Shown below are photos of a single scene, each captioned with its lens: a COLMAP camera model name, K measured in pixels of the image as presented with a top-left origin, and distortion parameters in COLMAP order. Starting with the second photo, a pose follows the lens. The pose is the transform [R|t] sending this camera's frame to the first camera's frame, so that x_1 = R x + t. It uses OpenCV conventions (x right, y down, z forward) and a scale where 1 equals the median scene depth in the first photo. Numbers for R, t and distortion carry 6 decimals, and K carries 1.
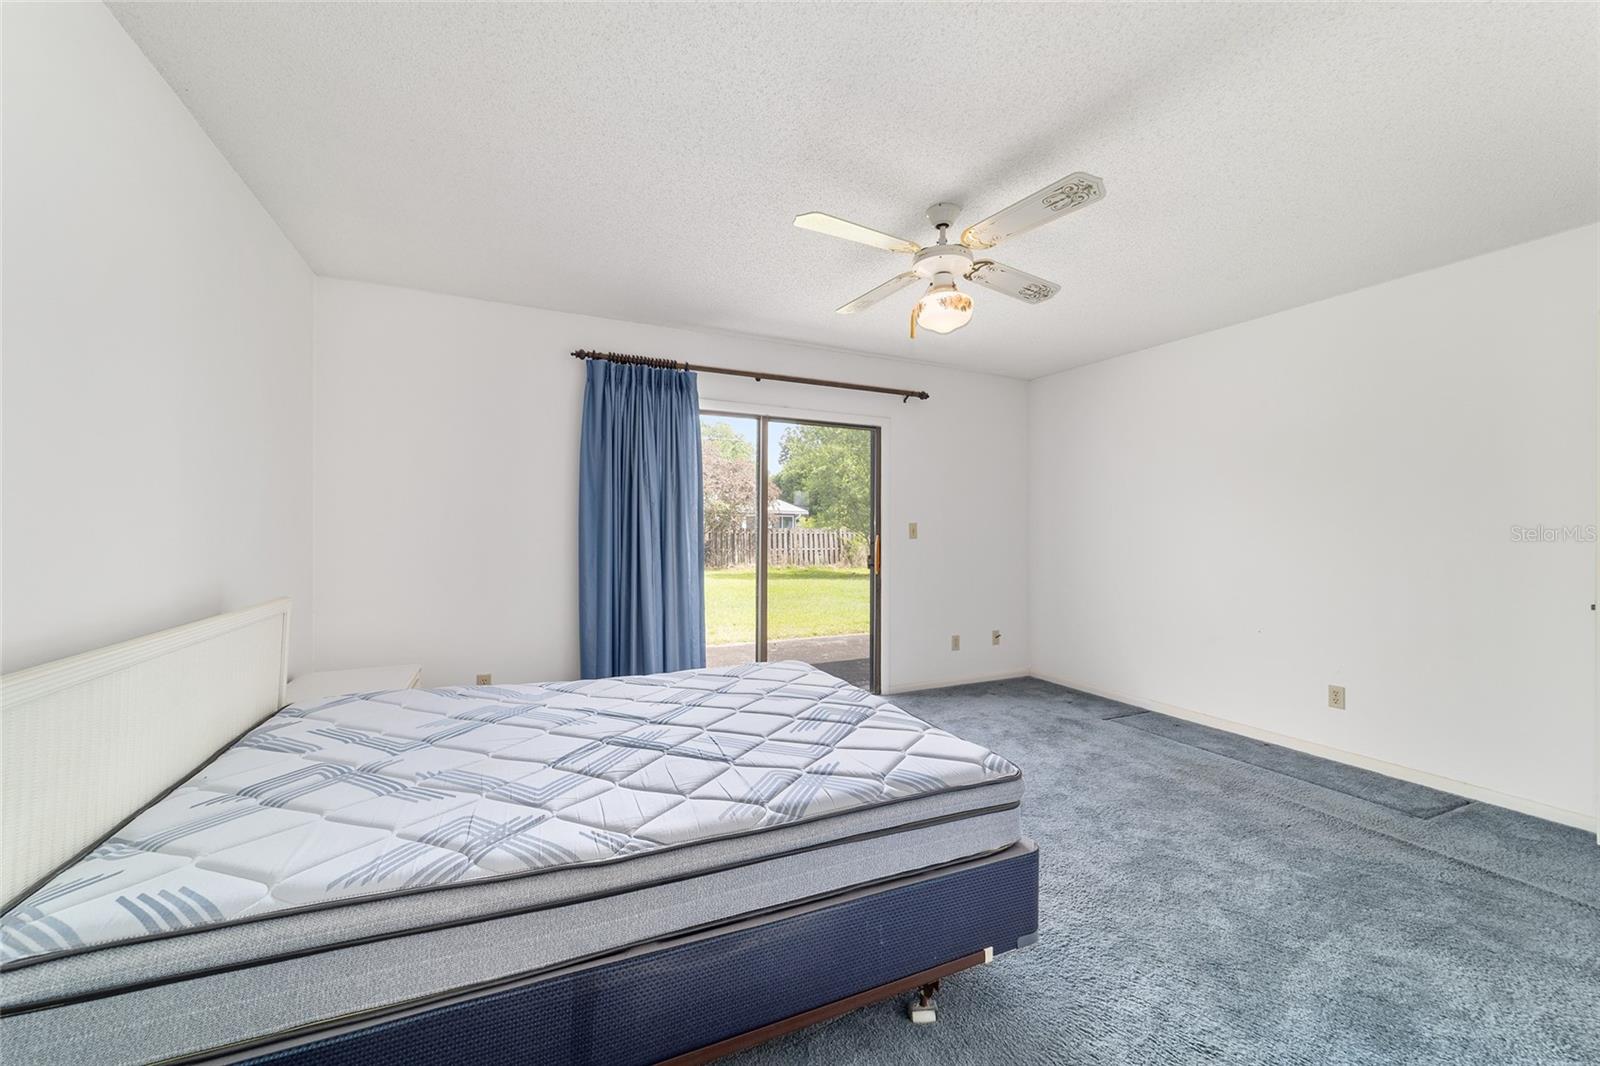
lens RADIAL K [[628.5, 0, 797.0], [0, 628.5, 526.6], [0, 0, 1]] dist [-0.019287, 0.009047]
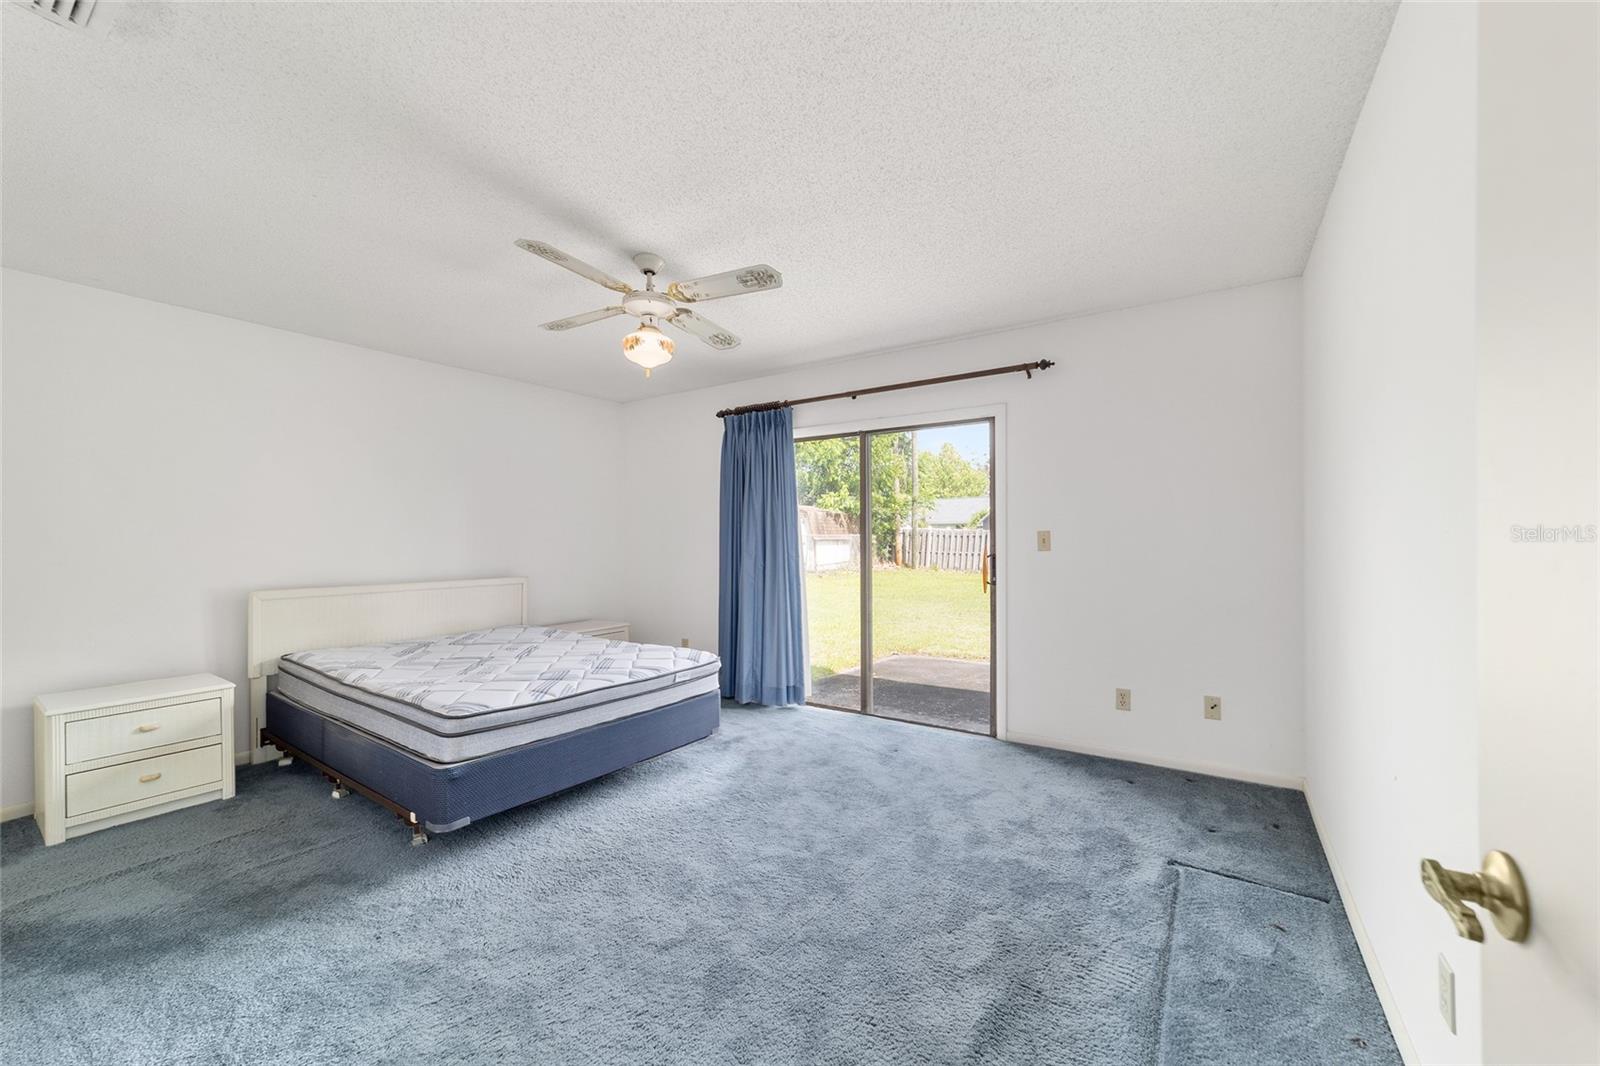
lens RADIAL K [[612.5, 0, 769.9], [0, 612.5, 542.6], [0, 0, 1]] dist [0.000069, 0.000022]
pose [[0.495610, -0.000347, -0.868545, 0.810755], [0.015765, 0.999839, 0.008597, -0.003326], [0.868402, -0.017954, 0.495536, 0.393747]]
